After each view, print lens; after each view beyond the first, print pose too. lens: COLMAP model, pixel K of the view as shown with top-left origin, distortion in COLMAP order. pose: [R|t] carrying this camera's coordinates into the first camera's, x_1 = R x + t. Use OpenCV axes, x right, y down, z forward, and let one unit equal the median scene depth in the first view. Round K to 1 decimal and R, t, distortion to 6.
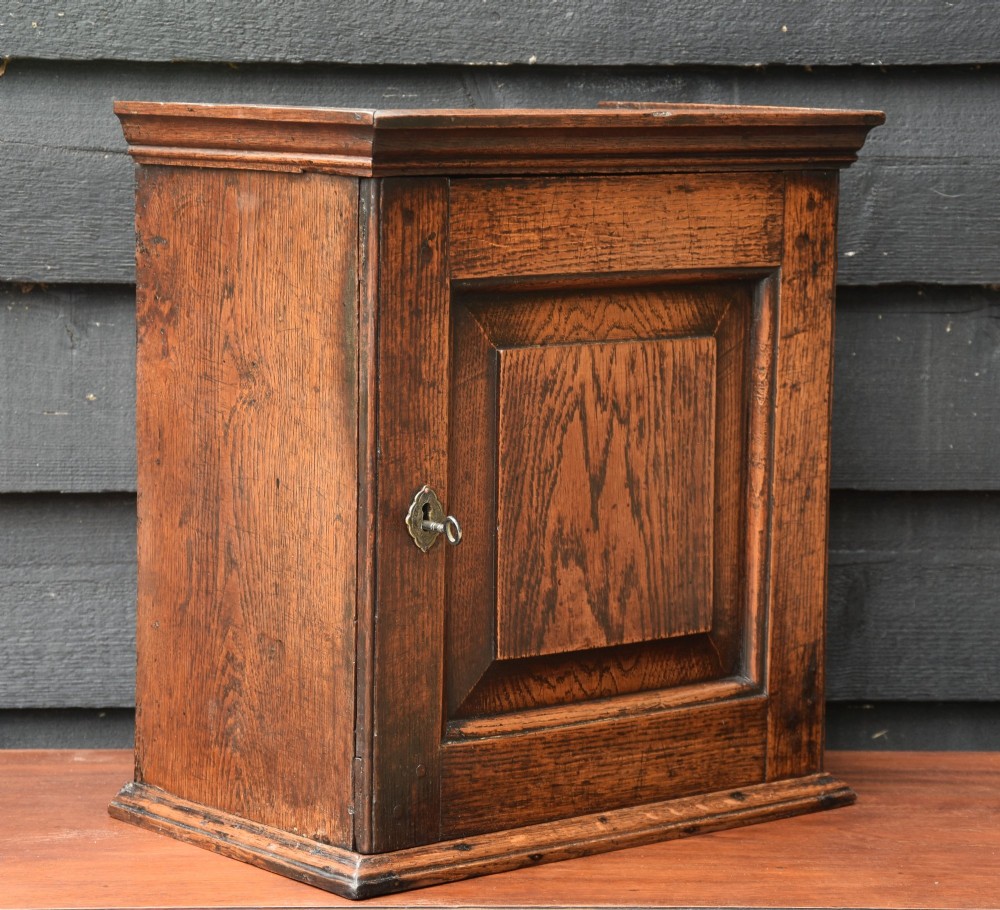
lens RADIAL K [[3153.9, 0, 497.6], [0, 3153.9, 460.5], [0, 0, 1]] dist [0.338969, 0.000000]
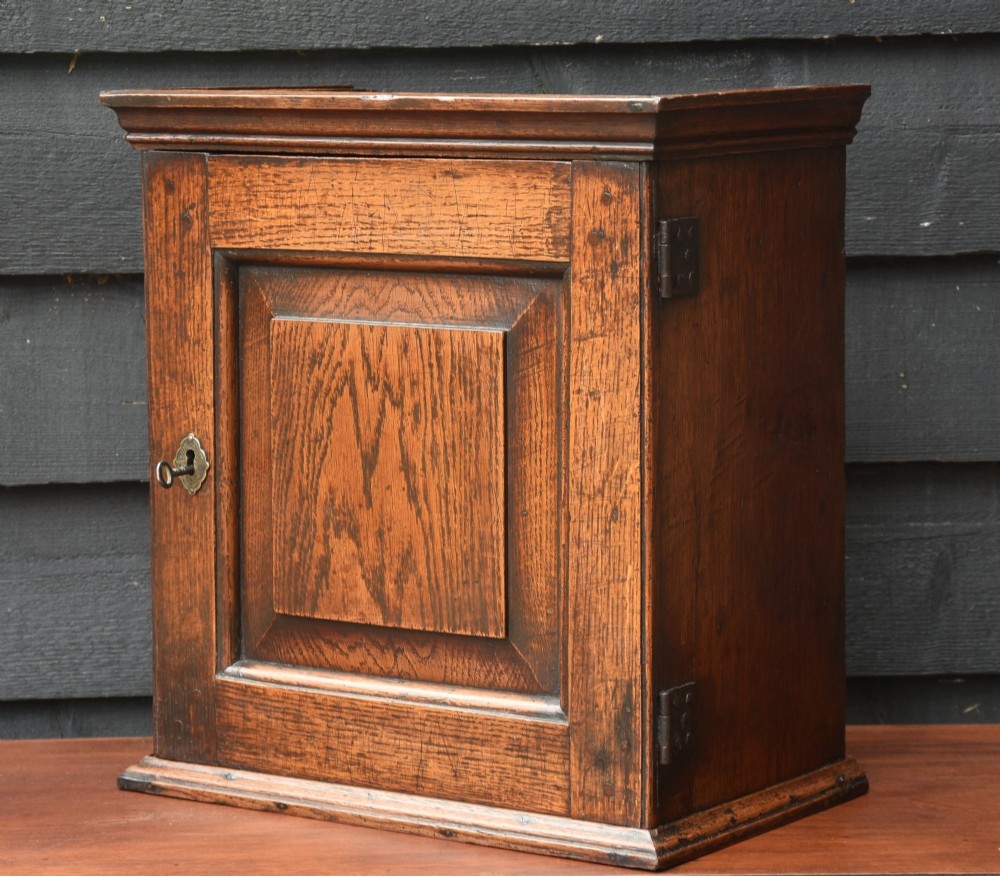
lens RADIAL K [[3674.1, 0, 489.0], [0, 3674.1, 464.3], [0, 0, 1]] dist [0.687139, 0.000000]
pose [[0.250721, 0.101747, -0.962697, 1.163433], [-0.106591, 0.991316, 0.077011, -0.085771], [0.962173, 0.083307, 0.259390, 0.721410]]
